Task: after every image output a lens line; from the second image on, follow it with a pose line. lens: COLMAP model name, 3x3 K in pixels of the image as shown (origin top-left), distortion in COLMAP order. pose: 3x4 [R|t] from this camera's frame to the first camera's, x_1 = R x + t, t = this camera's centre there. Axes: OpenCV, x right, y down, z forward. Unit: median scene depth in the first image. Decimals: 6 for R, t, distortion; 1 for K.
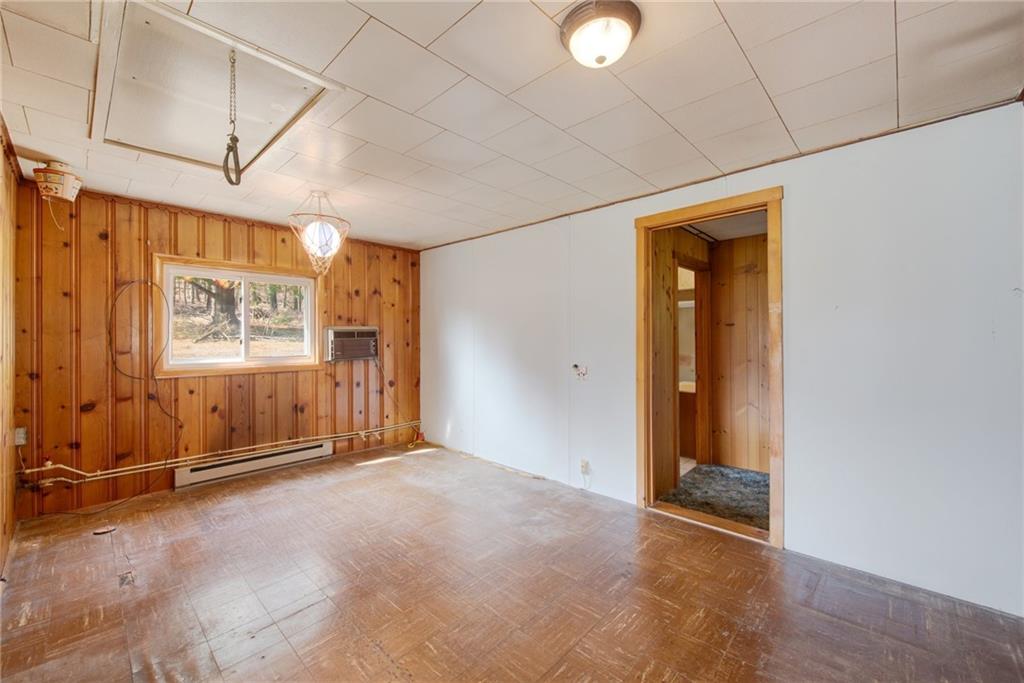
lens RADIAL K [[412.4, 0, 512.0], [0, 412.4, 341.5], [0, 0, 1]] dist [-0.000296, -0.000083]
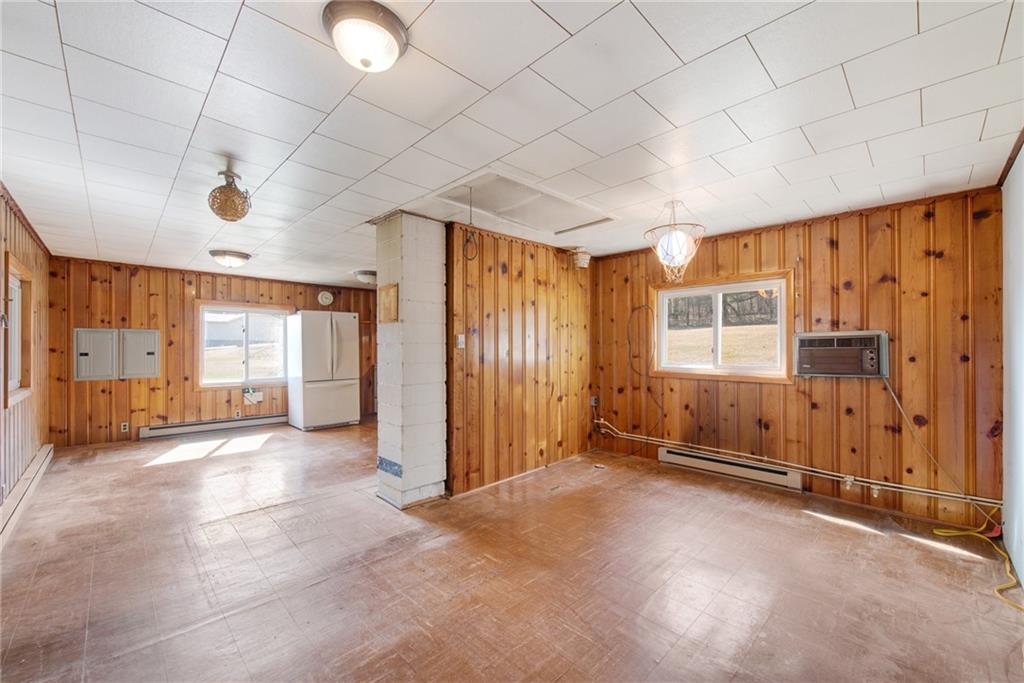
lens RADIAL K [[407.5, 0, 513.2], [0, 407.5, 350.9], [0, 0, 1]] dist [-0.001437, -0.000312]
pose [[-0.037238, 0.012832, -0.999224, 0.424063], [-0.009593, 0.999867, 0.013197, -0.006480], [0.999260, 0.010077, -0.037110, 0.502116]]
